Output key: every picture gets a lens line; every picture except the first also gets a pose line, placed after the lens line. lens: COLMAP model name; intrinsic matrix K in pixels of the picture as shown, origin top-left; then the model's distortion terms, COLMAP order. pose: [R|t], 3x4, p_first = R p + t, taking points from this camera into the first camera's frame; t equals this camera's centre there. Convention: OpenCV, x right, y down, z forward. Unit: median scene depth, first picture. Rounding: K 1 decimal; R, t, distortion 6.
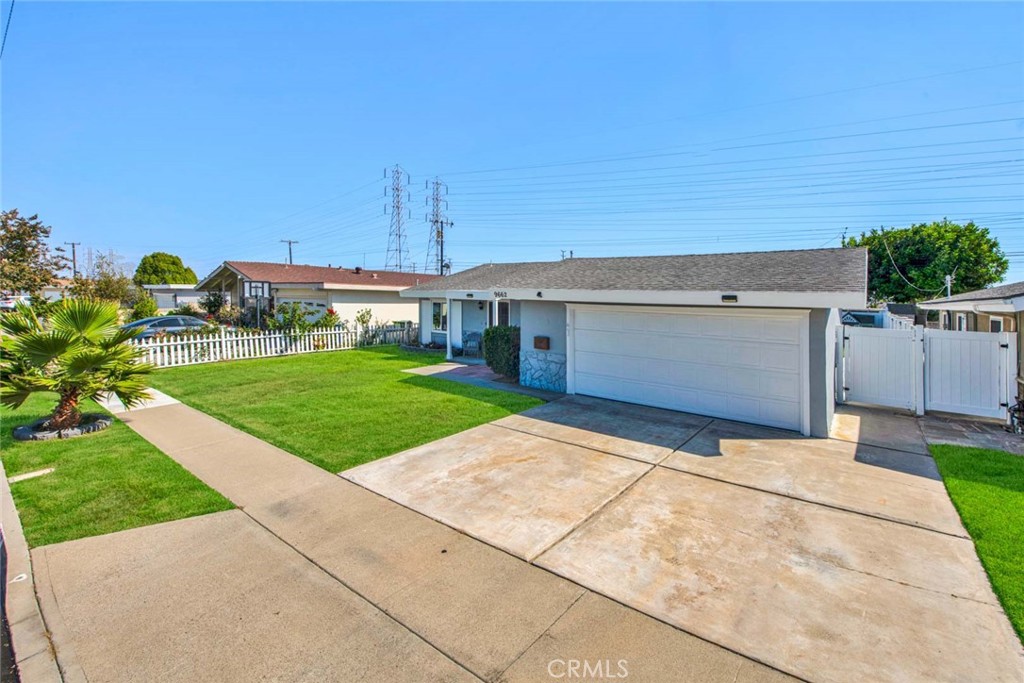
lens RADIAL K [[449.0, 0, 526.4], [0, 449.0, 311.8], [0, 0, 1]] dist [0.009025, 0.000568]
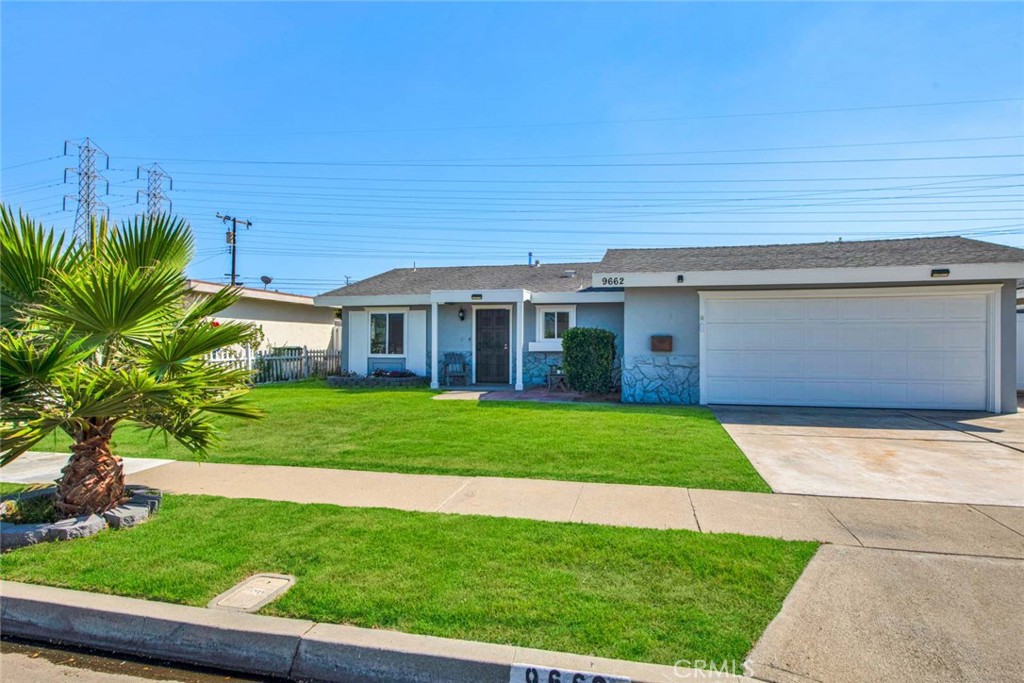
lens RADIAL K [[548.5, 0, 520.8], [0, 548.5, 339.9], [0, 0, 1]] dist [0.010063, -0.000896]
pose [[0.912736, -0.020050, 0.408057, -0.566774], [0.031886, 0.999244, -0.022224, 0.075082], [-0.407303, 0.033296, 0.912686, 0.224131]]
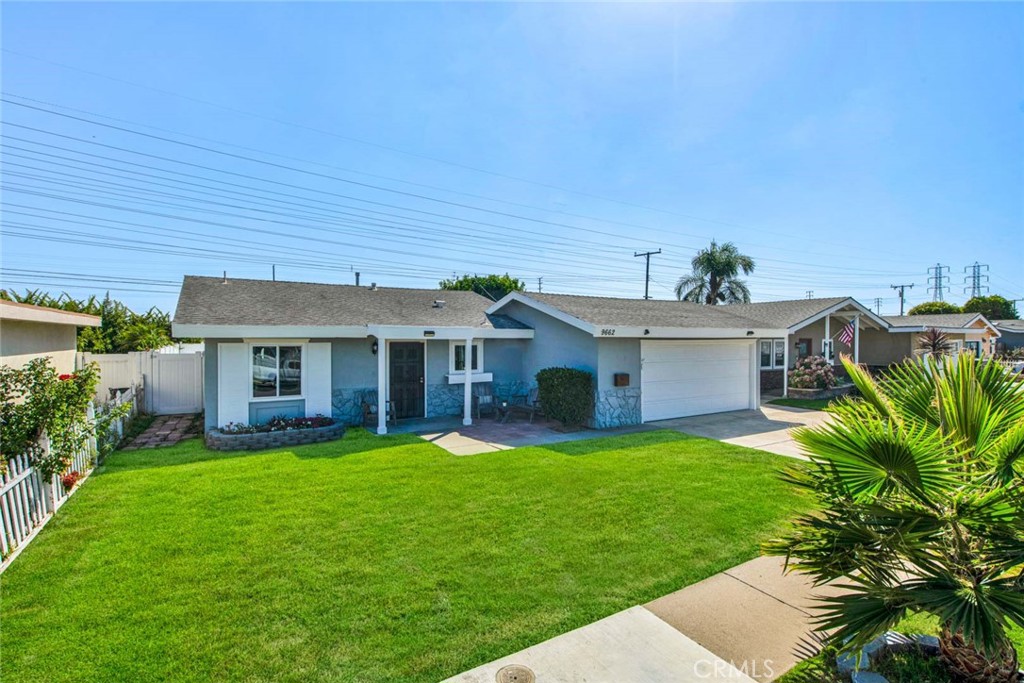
lens RADIAL K [[485.7, 0, 509.1], [0, 485.7, 338.4], [0, 0, 1]] dist [0.005606, 0.000925]
pose [[0.371534, -0.029165, 0.927961, -1.042039], [0.031960, 0.999316, 0.018611, -0.050309], [-0.927869, 0.022743, 0.372211, 0.810938]]
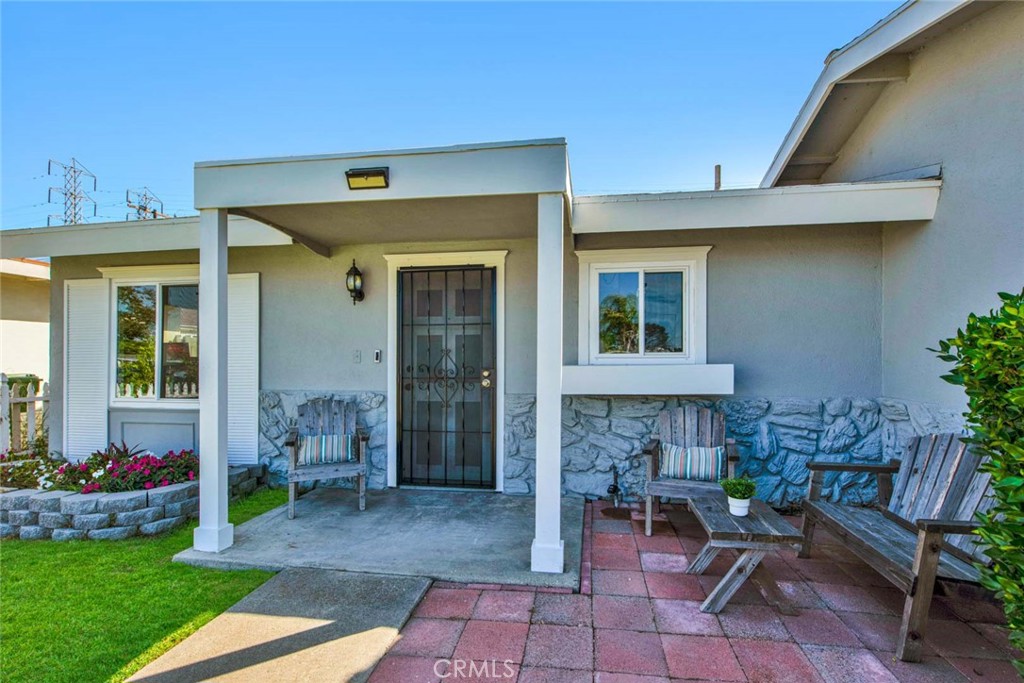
lens RADIAL K [[452.7, 0, 533.9], [0, 452.7, 362.2], [0, 0, 1]] dist [-0.003927, -0.000995]
pose [[0.874785, -0.032062, 0.483449, -0.207879], [0.037044, 0.999313, -0.000755, 0.050059], [-0.483093, 0.018569, 0.875372, 1.096697]]
